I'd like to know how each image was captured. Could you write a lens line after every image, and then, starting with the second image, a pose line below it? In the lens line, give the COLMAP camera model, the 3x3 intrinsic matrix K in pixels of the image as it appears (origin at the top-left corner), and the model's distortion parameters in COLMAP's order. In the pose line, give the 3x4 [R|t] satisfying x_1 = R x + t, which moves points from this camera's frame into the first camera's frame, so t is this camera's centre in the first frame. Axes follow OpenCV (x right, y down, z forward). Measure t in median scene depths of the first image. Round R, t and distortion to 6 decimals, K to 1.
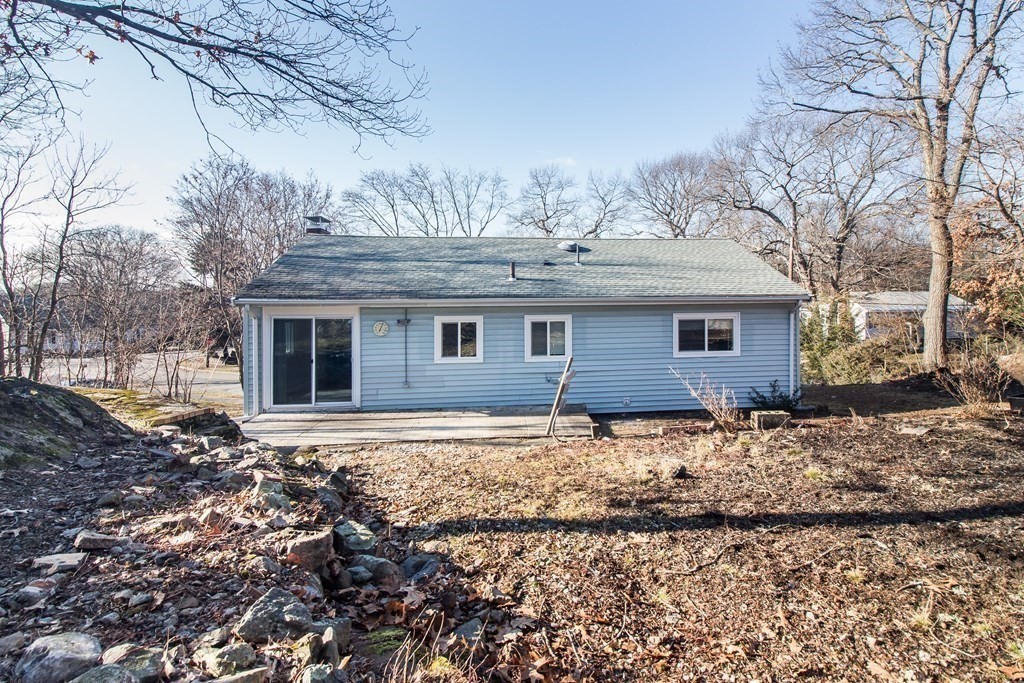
lens RADIAL K [[492.1, 0, 512.0], [0, 492.1, 341.5], [0, 0, 1]] dist [0.018639, -0.000208]
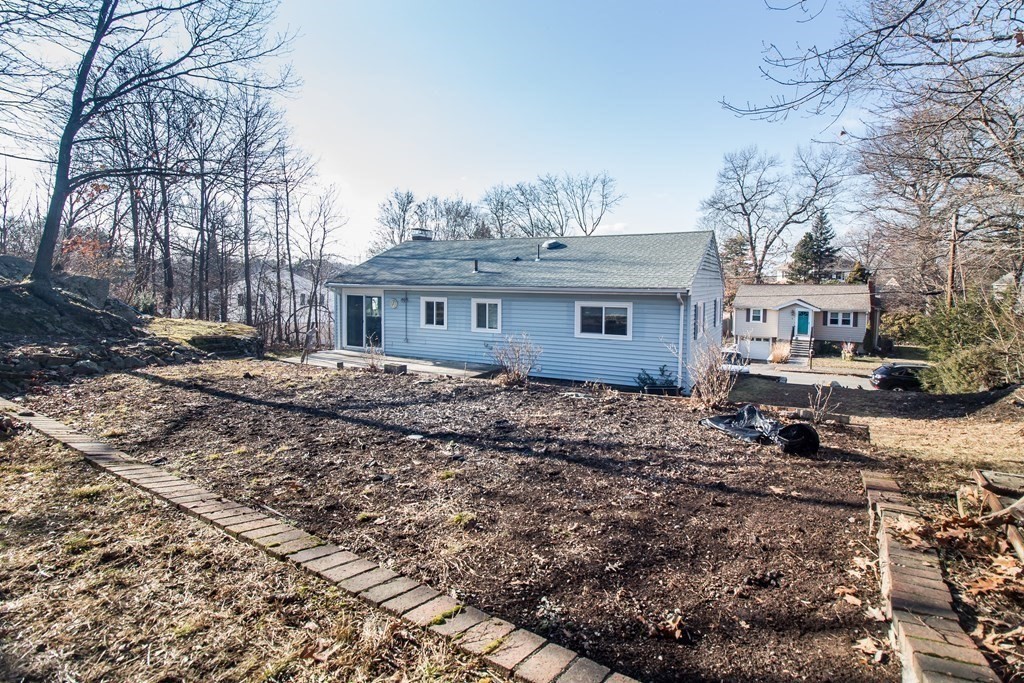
lens RADIAL K [[457.5, 0, 512.0], [0, 457.5, 341.5], [0, 0, 1]] dist [0.013414, -0.000328]
pose [[0.846120, 0.083489, -0.526413, 0.794455], [-0.061272, 0.996344, 0.059537, -0.014995], [0.529459, -0.018122, 0.848142, -0.043188]]
